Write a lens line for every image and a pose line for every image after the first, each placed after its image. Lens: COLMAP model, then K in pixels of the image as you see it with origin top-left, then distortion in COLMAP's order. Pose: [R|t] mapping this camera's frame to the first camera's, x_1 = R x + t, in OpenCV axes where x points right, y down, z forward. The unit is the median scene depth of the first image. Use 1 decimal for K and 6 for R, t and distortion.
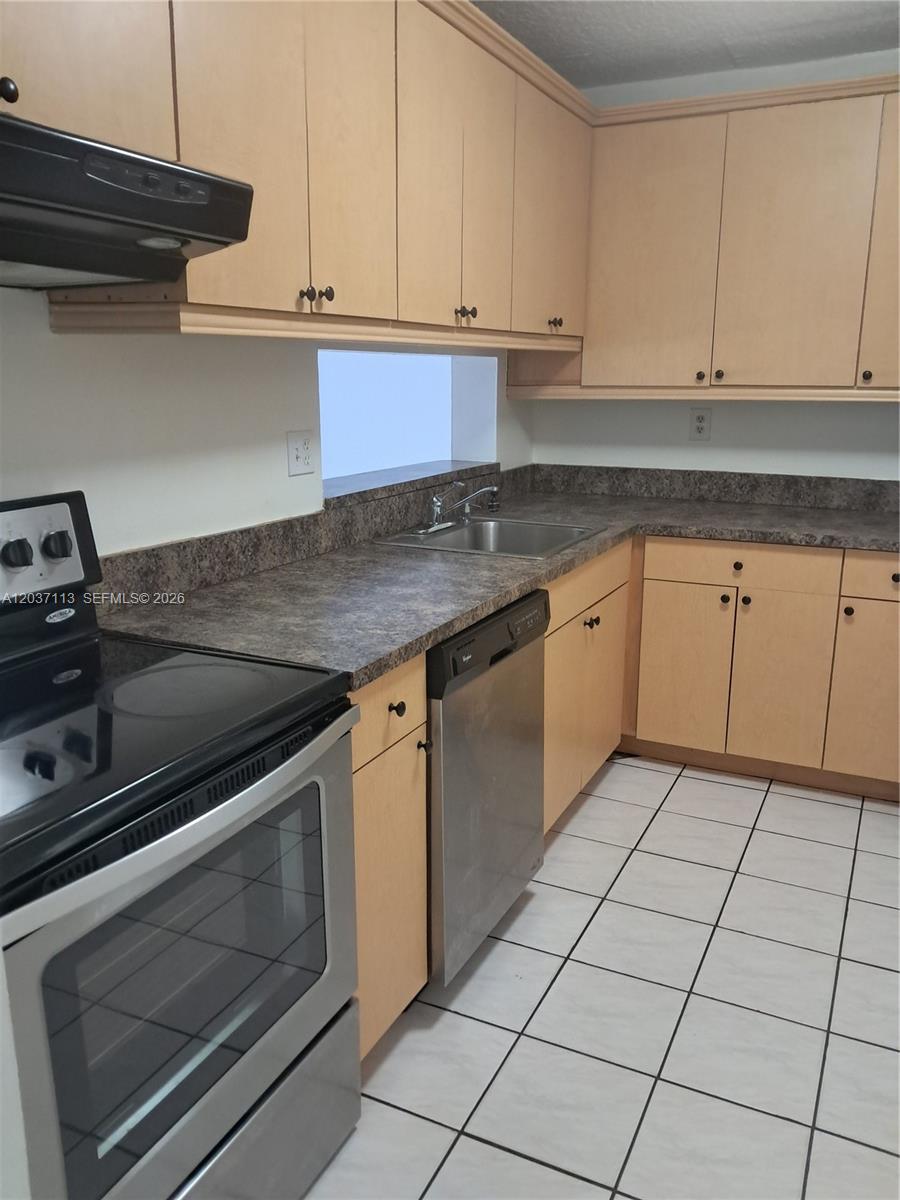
lens RADIAL K [[934.6, 0, 458.6], [0, 934.6, 598.6], [0, 0, 1]] dist [0.024692, -0.018812]
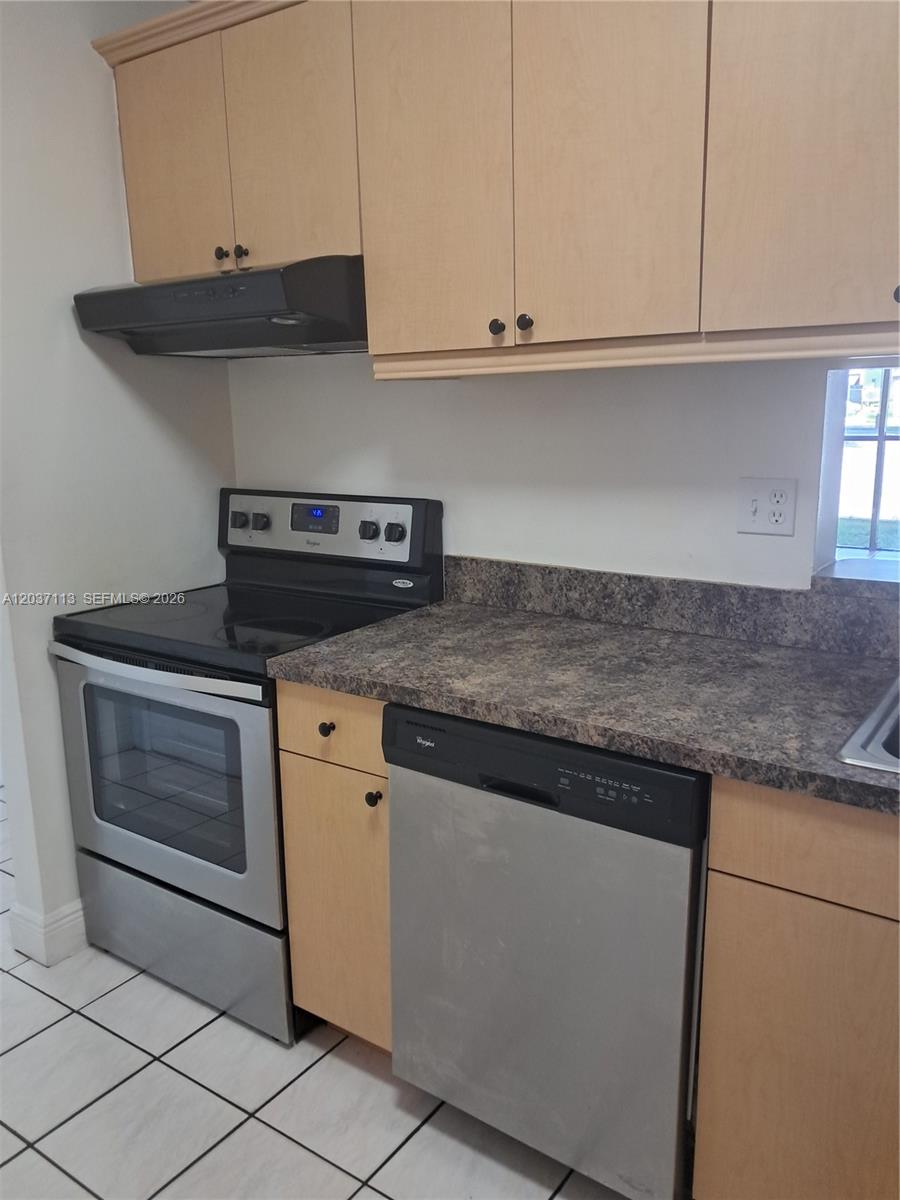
lens RADIAL K [[934.6, 0, 457.1], [0, 934.6, 606.0], [0, 0, 1]] dist [0.024692, -0.018812]
pose [[-0.159794, 0.203641, -0.965917, 0.752369], [-0.216576, 0.947418, 0.235570, -0.244441], [0.963099, 0.246837, -0.107288, 1.021593]]
